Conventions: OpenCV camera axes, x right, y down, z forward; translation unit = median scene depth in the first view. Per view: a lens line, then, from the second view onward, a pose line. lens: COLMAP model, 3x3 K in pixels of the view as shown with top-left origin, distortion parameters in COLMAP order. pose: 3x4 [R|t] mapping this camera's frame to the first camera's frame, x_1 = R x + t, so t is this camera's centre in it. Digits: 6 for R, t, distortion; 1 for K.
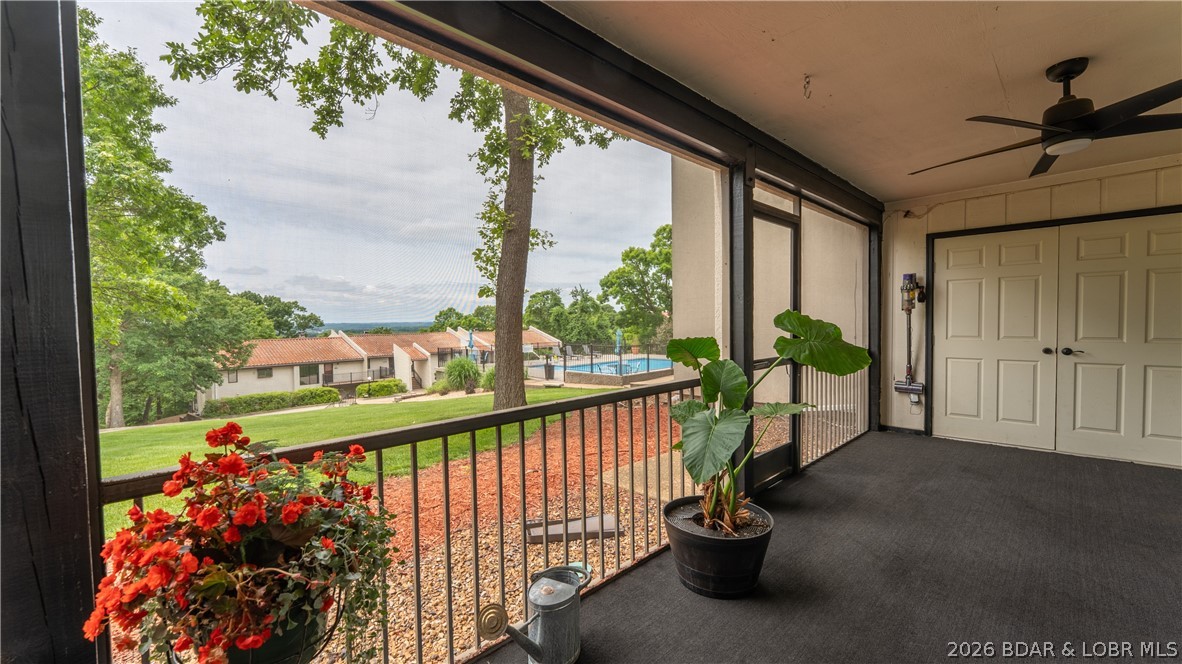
lens RADIAL K [[468.6, 0, 578.0], [0, 468.6, 338.2], [0, 0, 1]] dist [-0.000788, -0.000109]
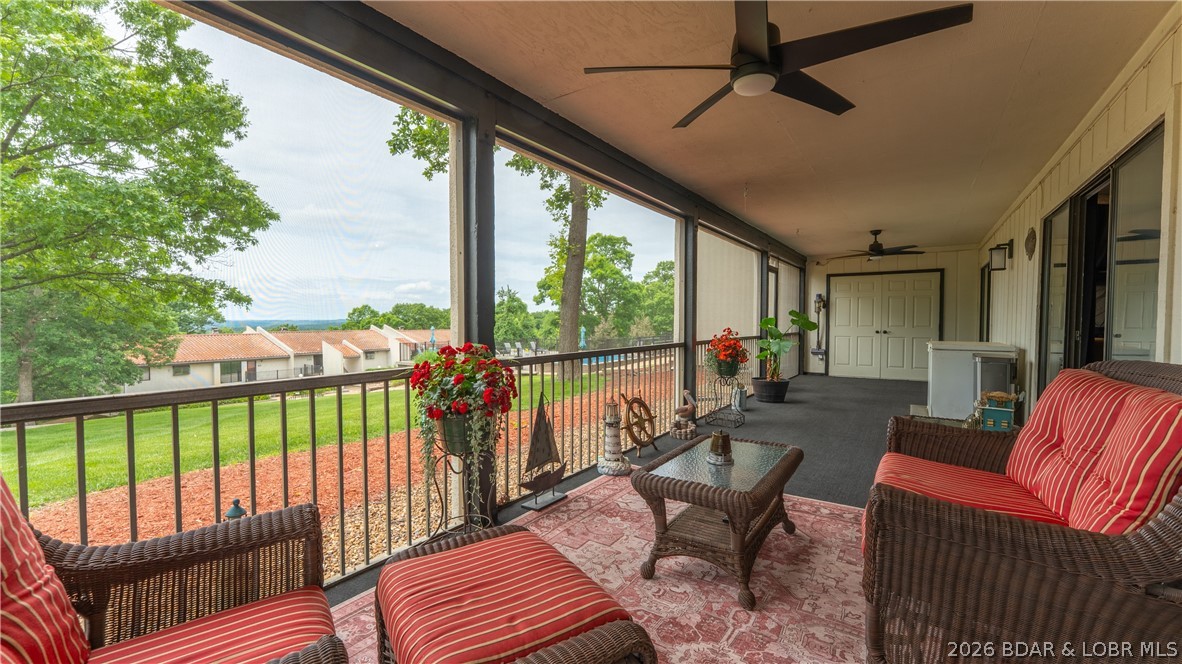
lens RADIAL K [[483.5, 0, 568.8], [0, 483.5, 339.3], [0, 0, 1]] dist [0.001488, -0.000187]
pose [[0.982988, 0.008546, 0.183469, -0.097378], [-0.008239, 0.999963, -0.002437, 0.009436], [-0.183483, 0.000884, 0.983022, -0.112822]]
